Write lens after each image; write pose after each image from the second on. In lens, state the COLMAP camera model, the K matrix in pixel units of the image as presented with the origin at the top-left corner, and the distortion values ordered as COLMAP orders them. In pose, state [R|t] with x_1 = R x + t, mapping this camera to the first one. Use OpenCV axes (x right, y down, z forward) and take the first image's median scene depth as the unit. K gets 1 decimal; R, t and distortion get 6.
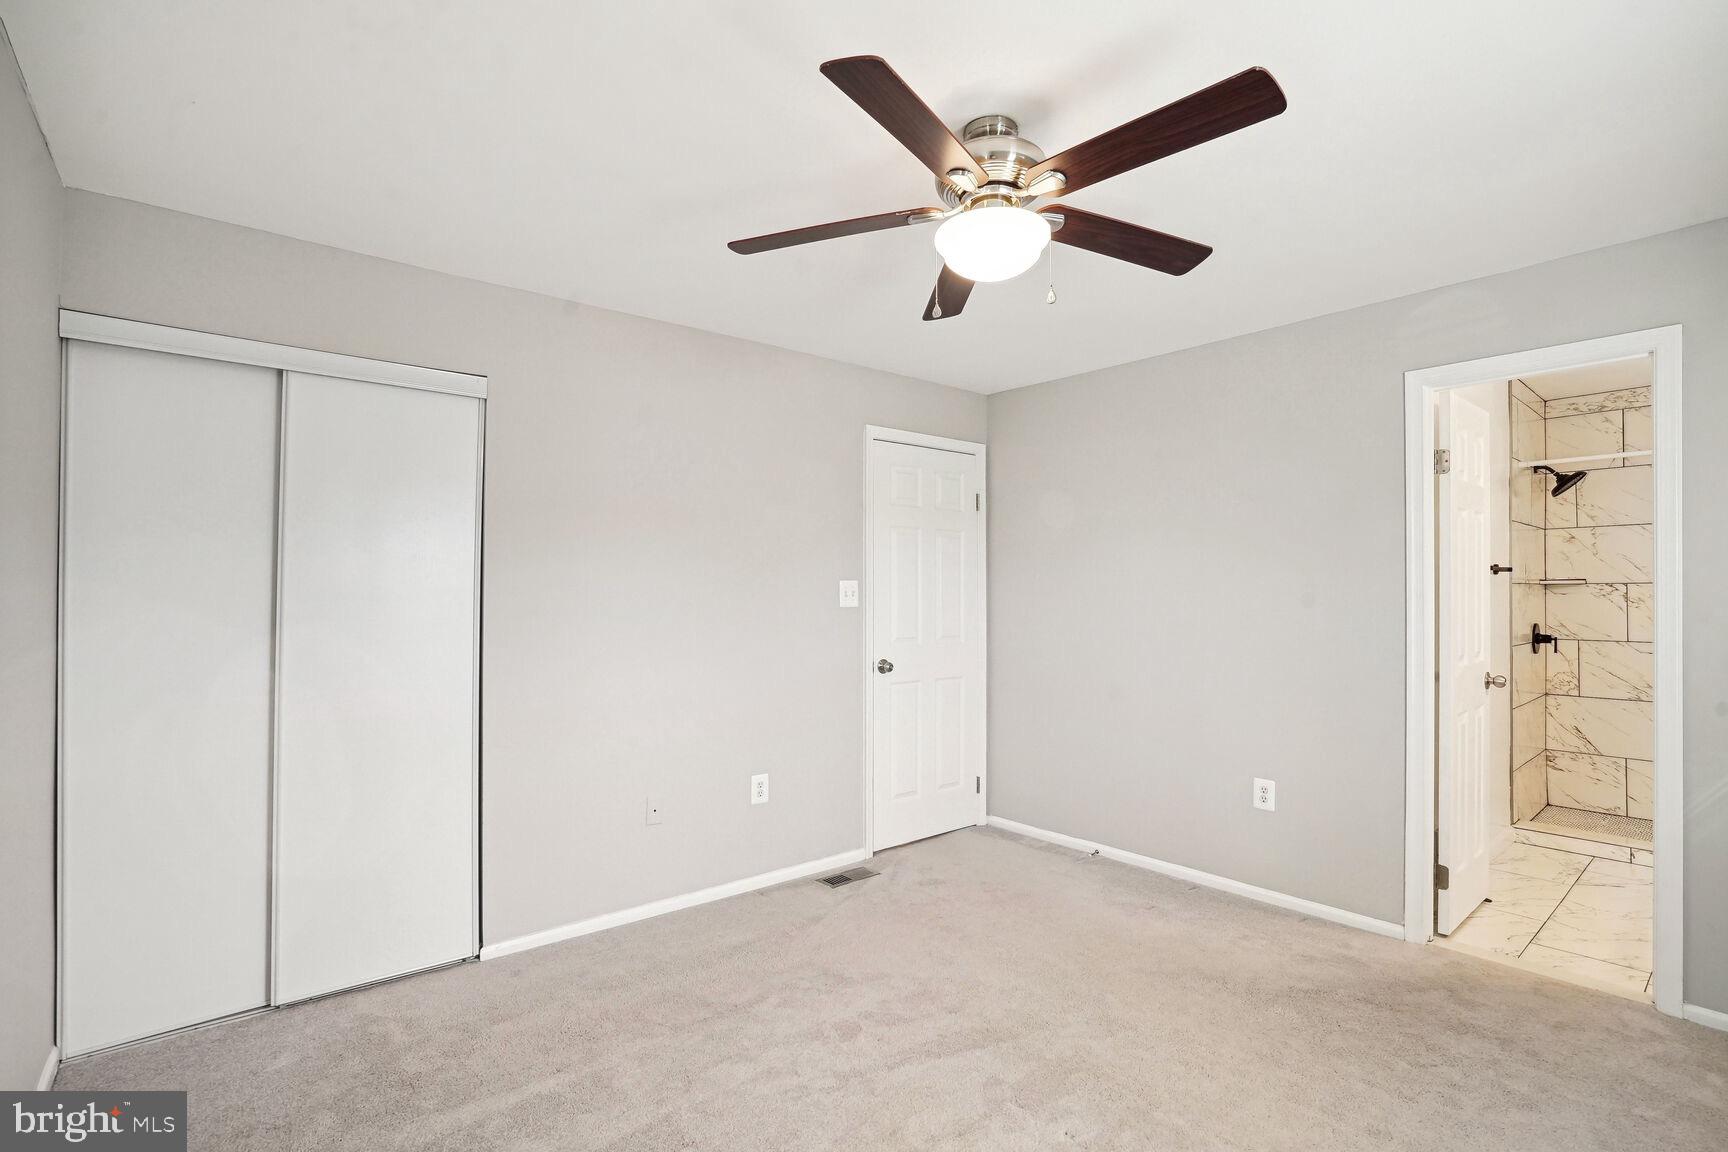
lens RADIAL K [[795.3, 0, 873.6], [0, 795.3, 581.3], [0, 0, 1]] dist [0.000699, 0.001184]
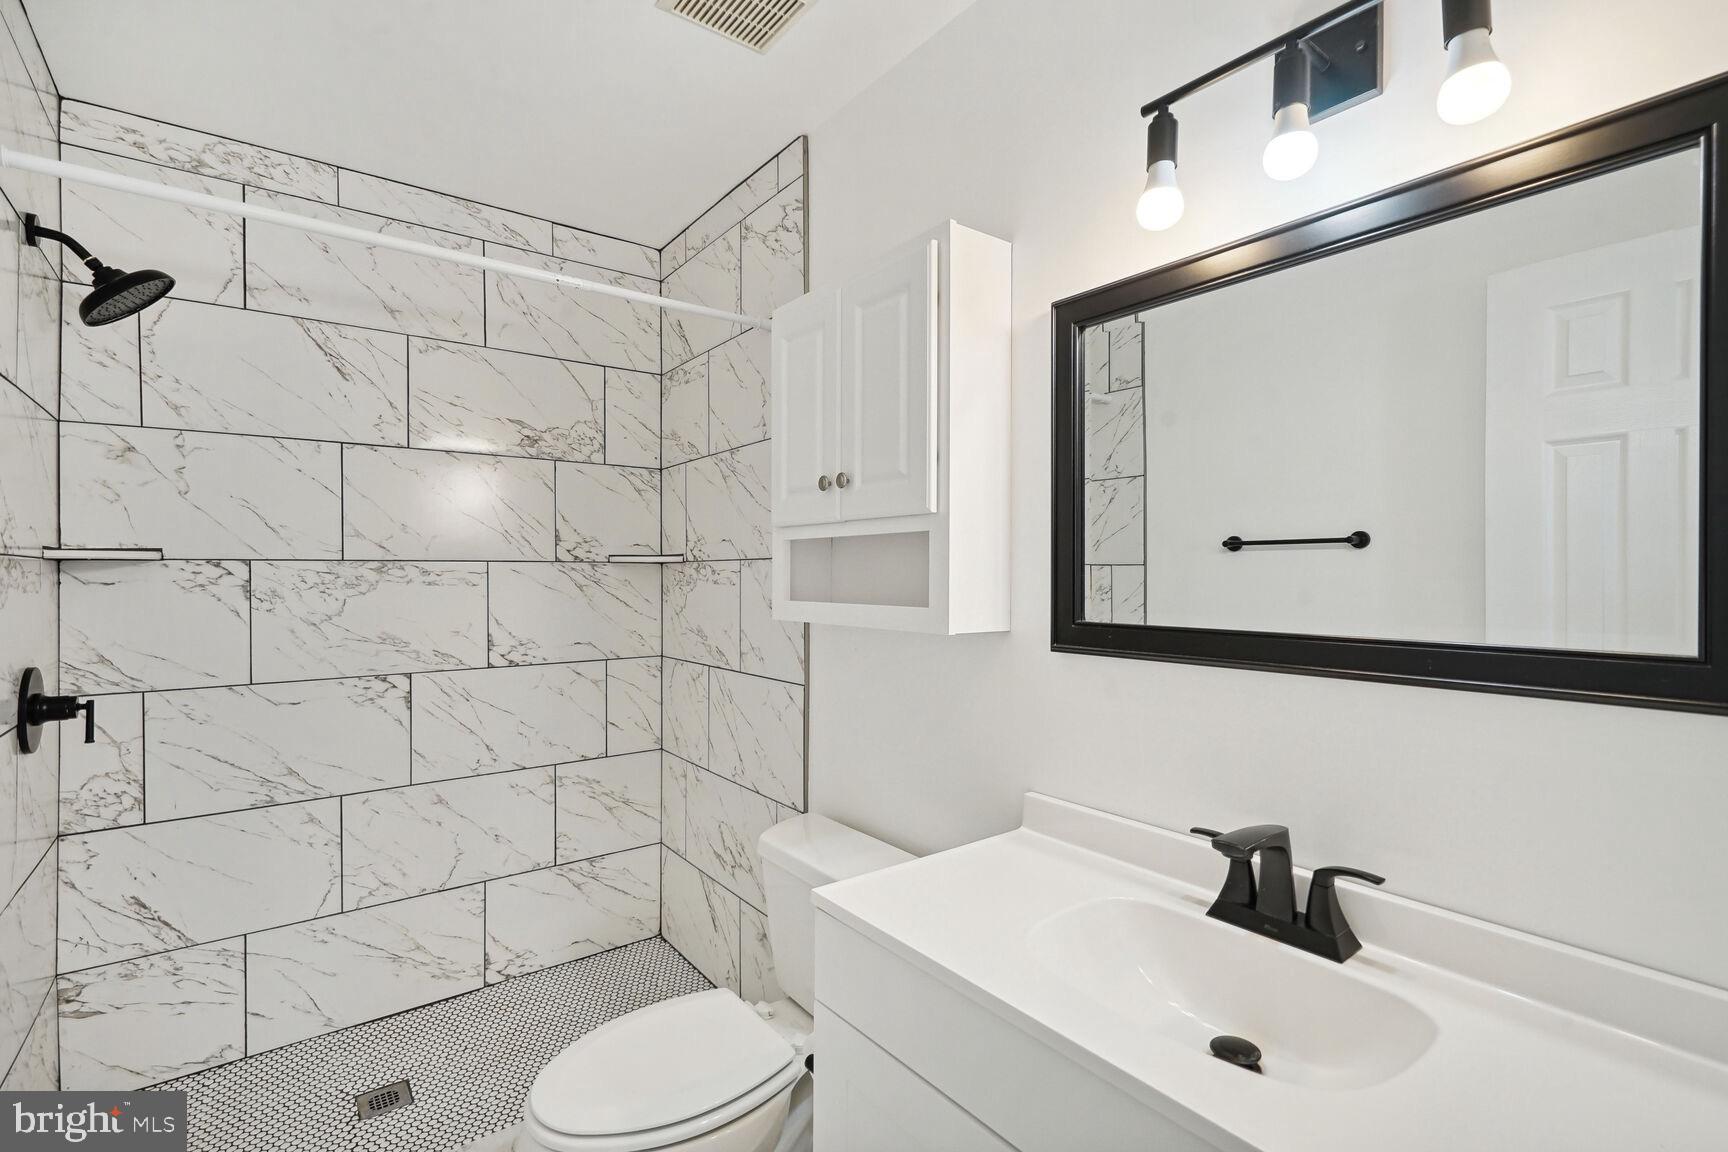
lens RADIAL K [[795.3, 0, 873.6], [0, 795.3, 581.3], [0, 0, 1]] dist [0.000699, 0.001184]
pose [[0.068385, -0.006168, 0.997640, 0.492244], [-0.012623, 0.999895, 0.007047, 0.007021], [-0.997579, -0.013075, 0.068300, 0.587452]]
